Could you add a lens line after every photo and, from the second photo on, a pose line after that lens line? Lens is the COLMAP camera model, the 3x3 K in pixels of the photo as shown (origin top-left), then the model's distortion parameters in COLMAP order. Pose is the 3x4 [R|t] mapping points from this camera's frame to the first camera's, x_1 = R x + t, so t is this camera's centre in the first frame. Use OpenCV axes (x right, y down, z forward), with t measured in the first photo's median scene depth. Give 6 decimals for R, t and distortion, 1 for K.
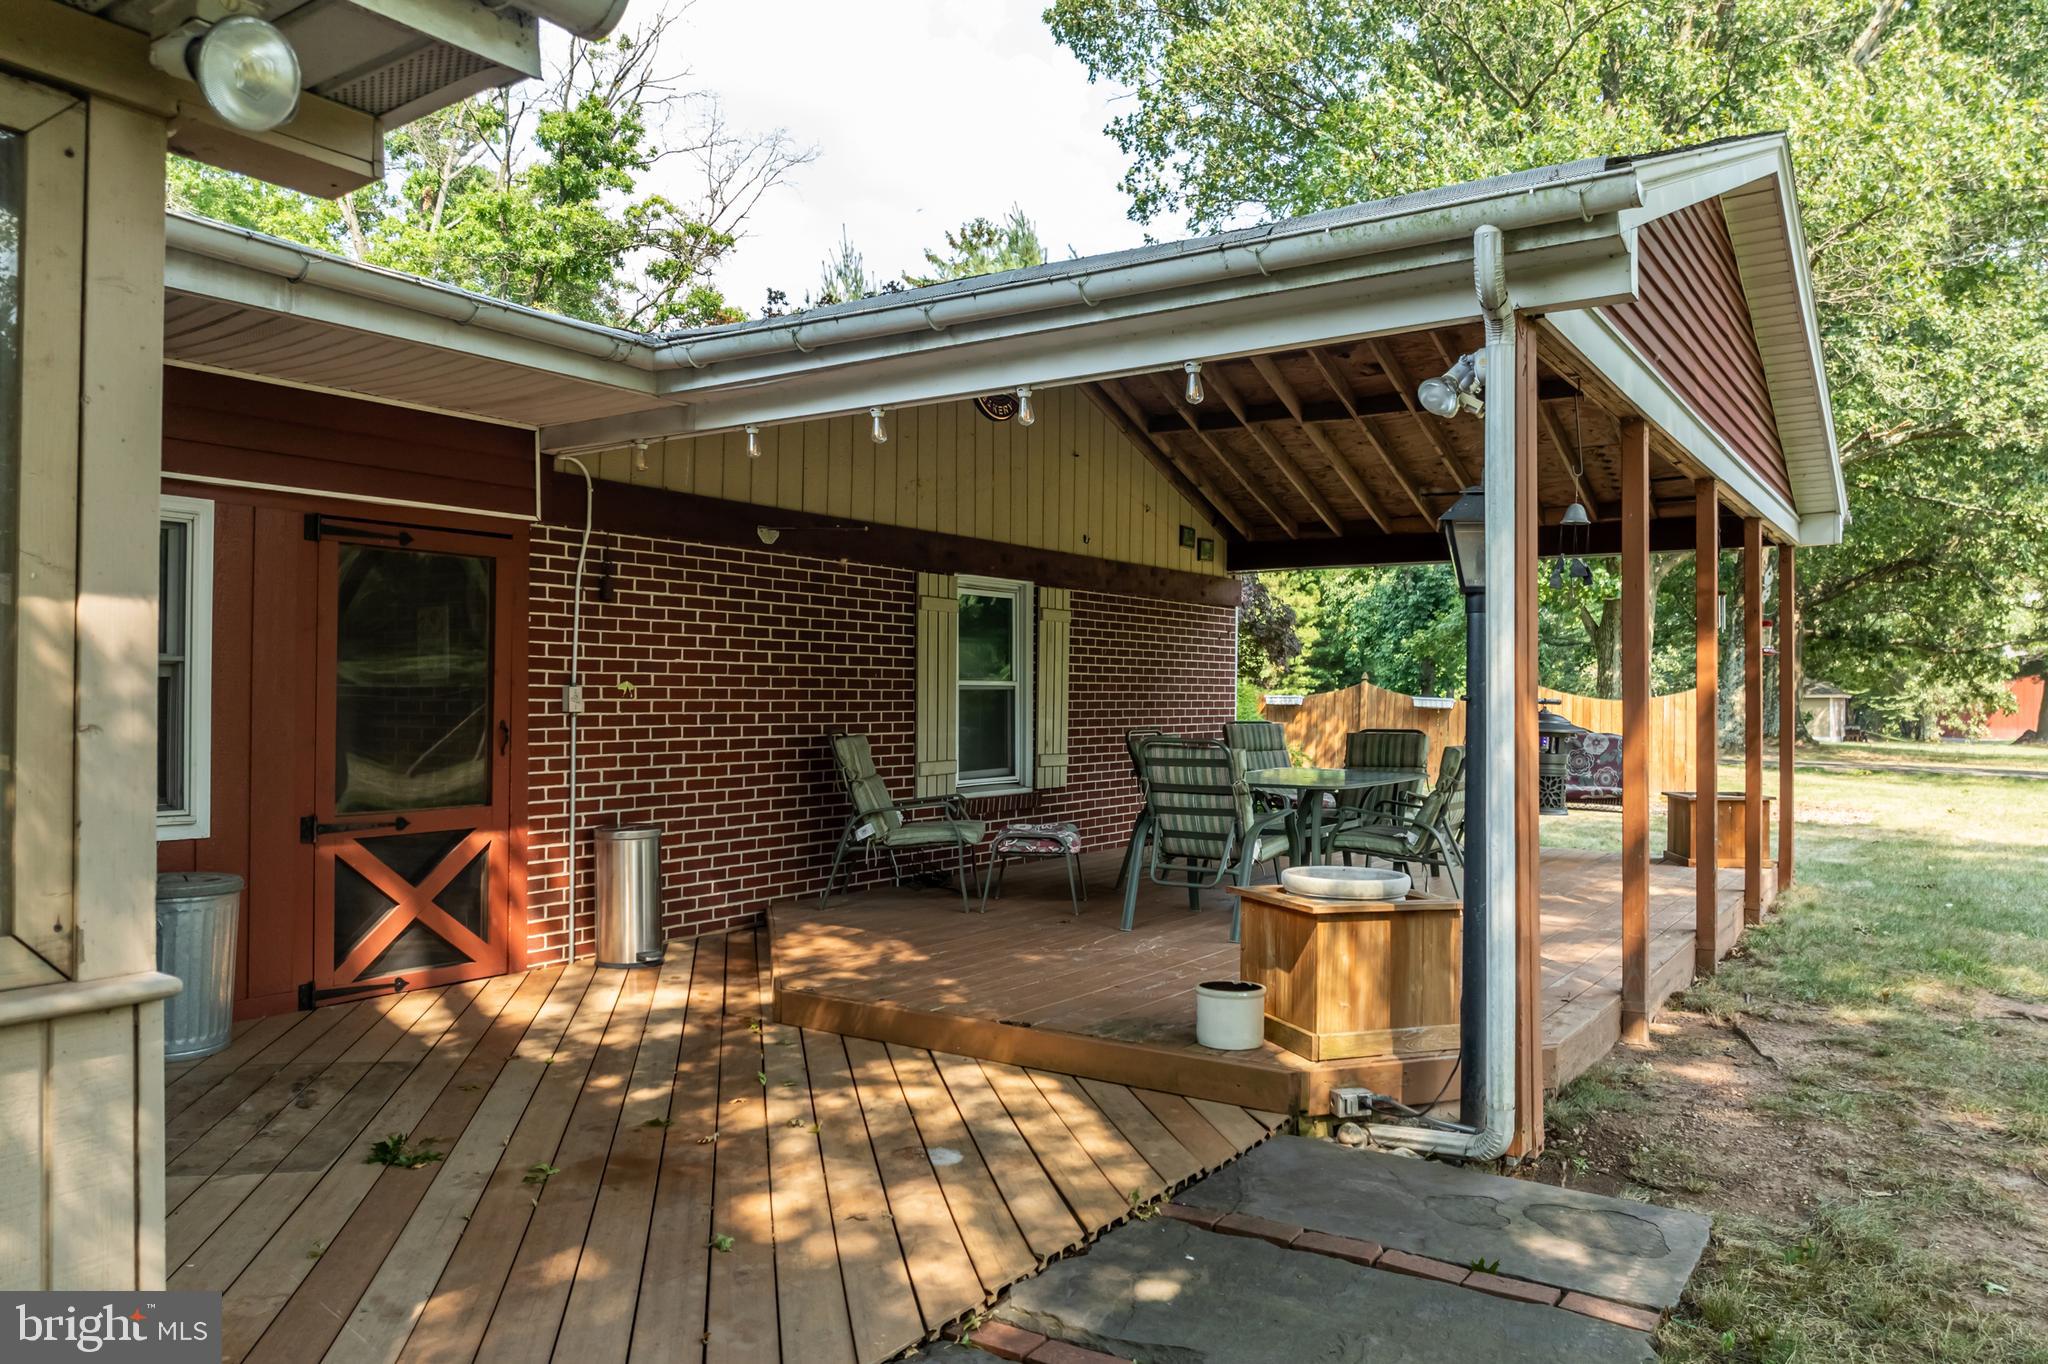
lens RADIAL K [[1444.2, 0, 1024.0], [0, 1444.2, 682.0], [0, 0, 1]] dist [-0.042601, 0.006671]
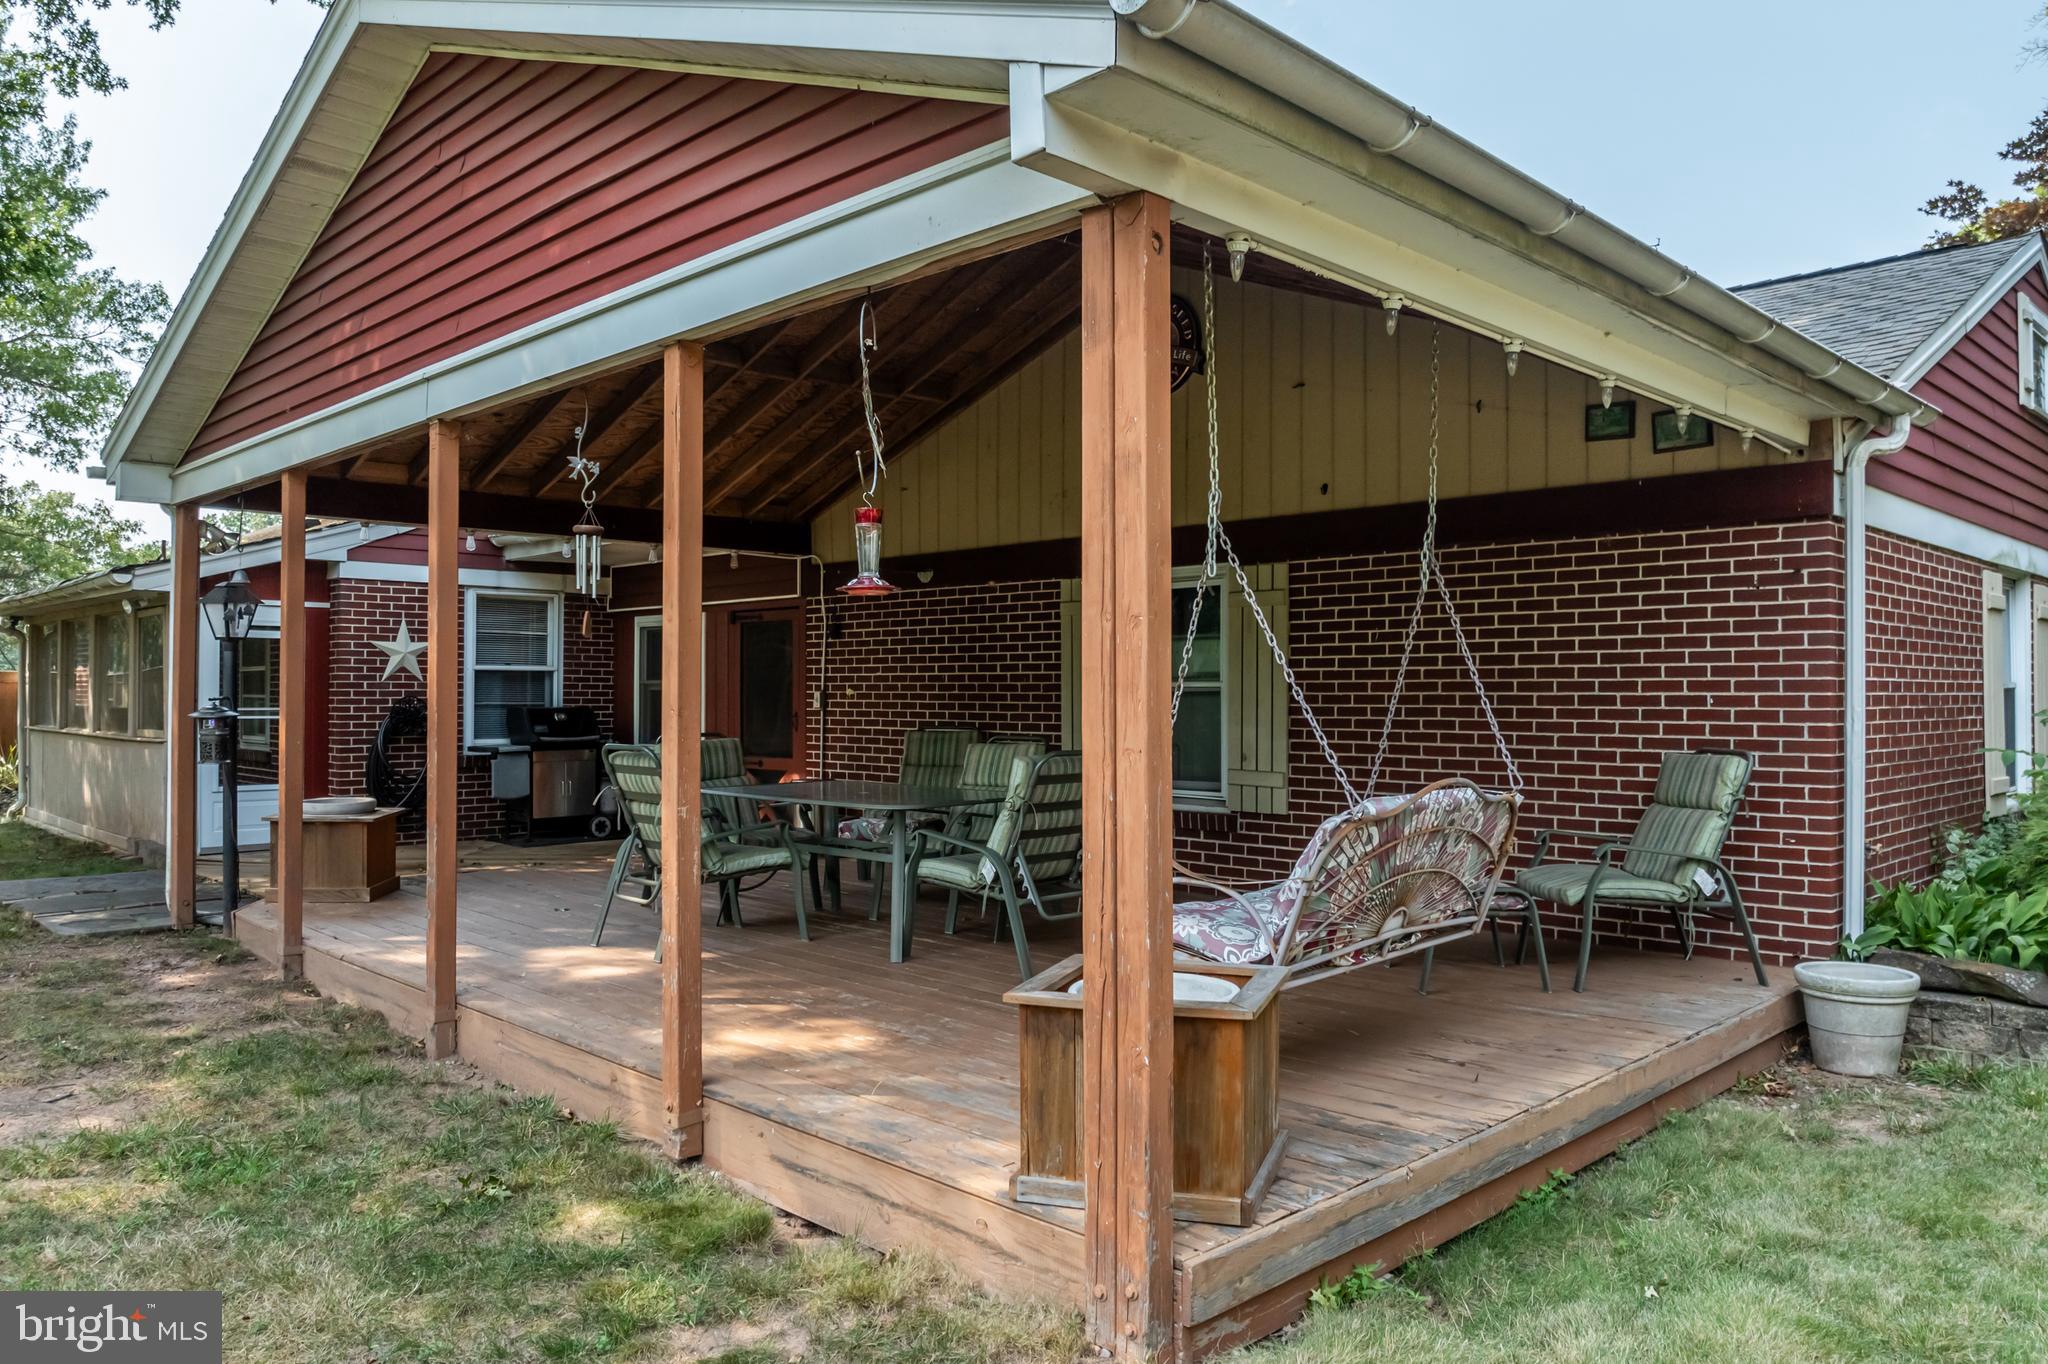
lens RADIAL K [[1444.2, 0, 1024.0], [0, 1444.2, 682.0], [0, 0, 1]] dist [-0.042601, 0.006671]
pose [[-0.201658, -0.011536, -0.979388, 1.040996], [0.008318, 0.999874, -0.013490, 0.012711], [0.979421, -0.010867, -0.201537, 1.288493]]
